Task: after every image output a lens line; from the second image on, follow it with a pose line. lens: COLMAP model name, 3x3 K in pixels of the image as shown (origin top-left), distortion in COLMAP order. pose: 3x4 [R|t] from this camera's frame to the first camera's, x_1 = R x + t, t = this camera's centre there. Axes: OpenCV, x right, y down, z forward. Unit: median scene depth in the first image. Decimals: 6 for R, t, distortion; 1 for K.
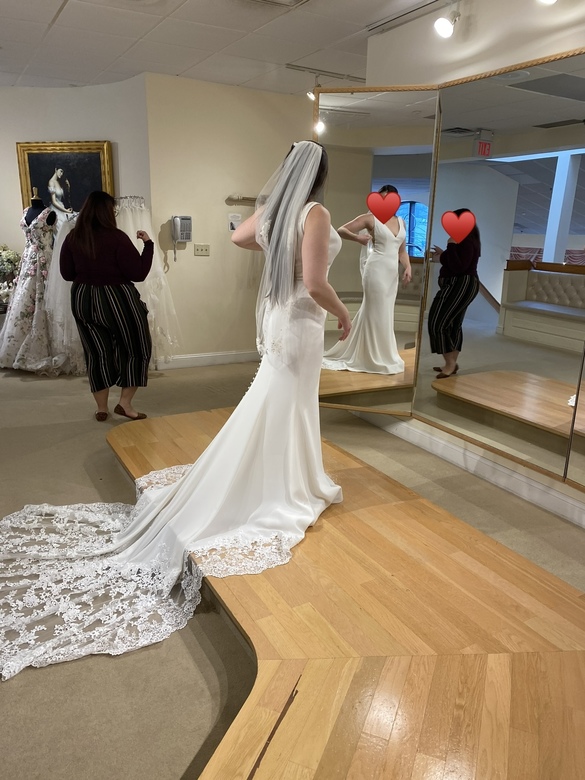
lens RADIAL K [[596.4, 0, 300.0], [0, 596.4, 386.9], [0, 0, 1]] dist [0.026039, -0.032753]
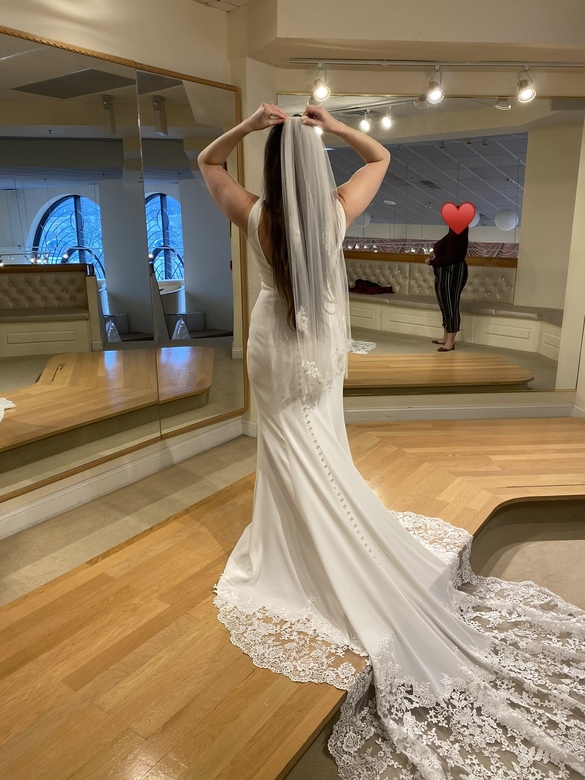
lens RADIAL K [[658.8, 0, 290.3], [0, 658.8, 382.9], [0, 0, 1]] dist [0.020320, -0.014214]
pose [[-0.448310, -0.247122, 0.859039, -0.539530], [0.237777, 0.893432, 0.381106, -0.265804], [-0.861673, 0.375114, -0.341775, 0.871957]]
